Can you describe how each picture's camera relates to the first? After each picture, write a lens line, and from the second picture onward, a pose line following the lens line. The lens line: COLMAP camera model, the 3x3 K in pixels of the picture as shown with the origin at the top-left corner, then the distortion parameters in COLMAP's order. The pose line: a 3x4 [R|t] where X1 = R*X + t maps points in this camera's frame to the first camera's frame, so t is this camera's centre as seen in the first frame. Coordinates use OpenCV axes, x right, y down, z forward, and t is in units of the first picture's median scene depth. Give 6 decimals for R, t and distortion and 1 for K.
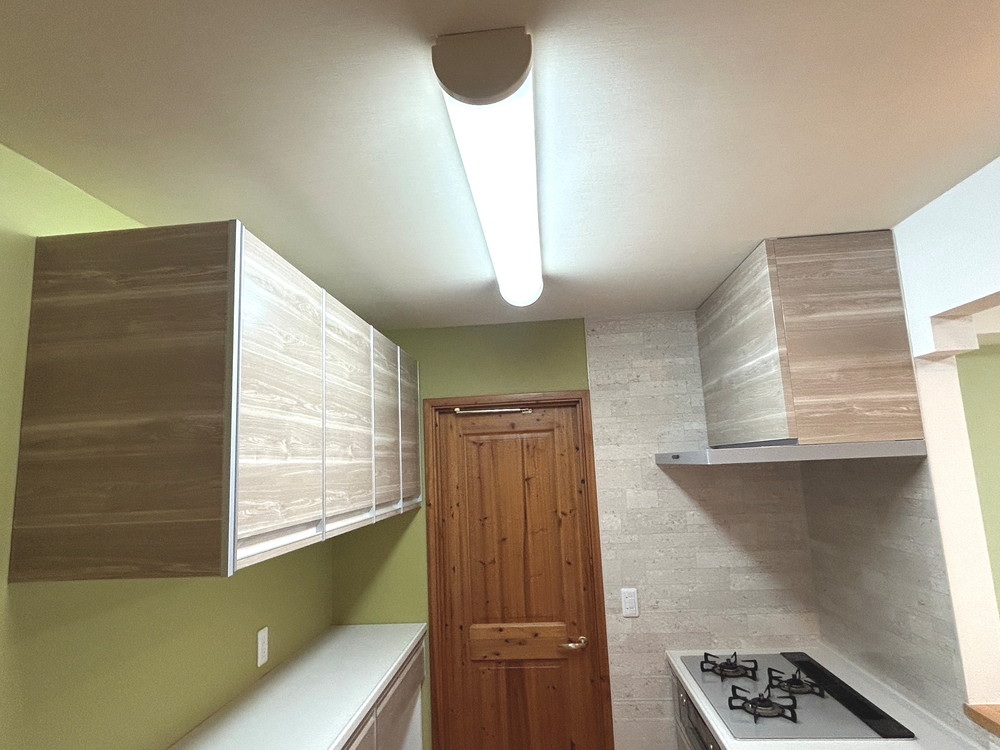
lens RADIAL K [[582.1, 0, 494.8], [0, 582.1, 374.8], [0, 0, 1]] dist [-0.006917, 0.005853]
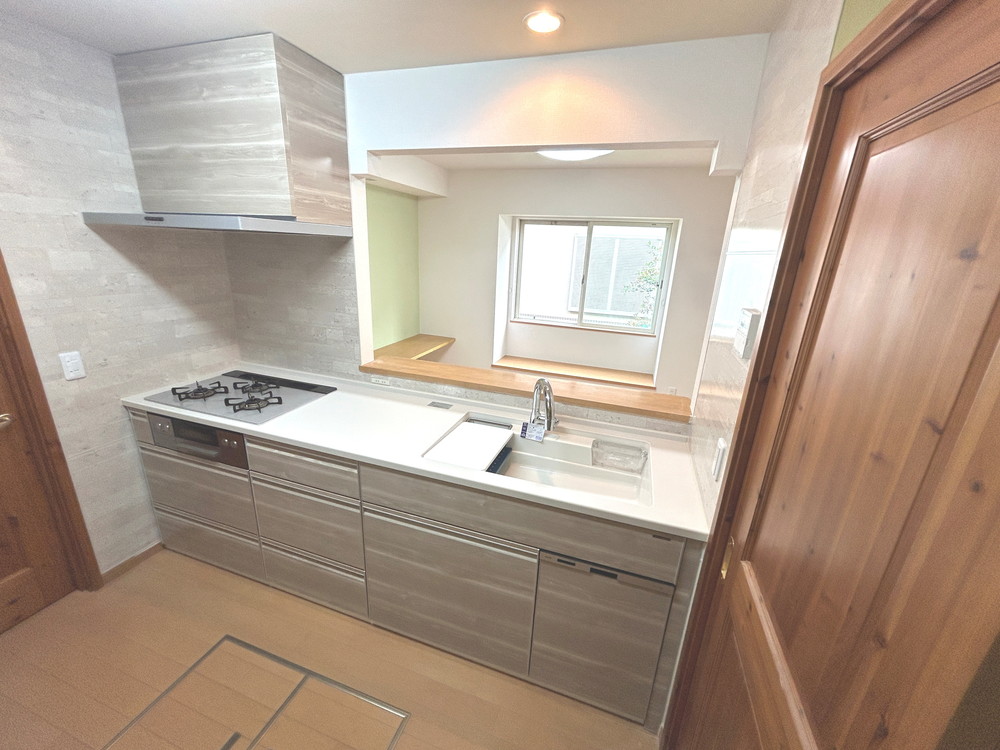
lens RADIAL K [[399.1, 0, 499.6], [0, 399.1, 373.1], [0, 0, 1]] dist [-0.000616, -0.000312]
pose [[0.228847, -0.238338, 0.943835, -0.264677], [-0.202895, 0.936593, 0.285704, 0.064143], [-0.952083, -0.256882, 0.165979, 0.201406]]
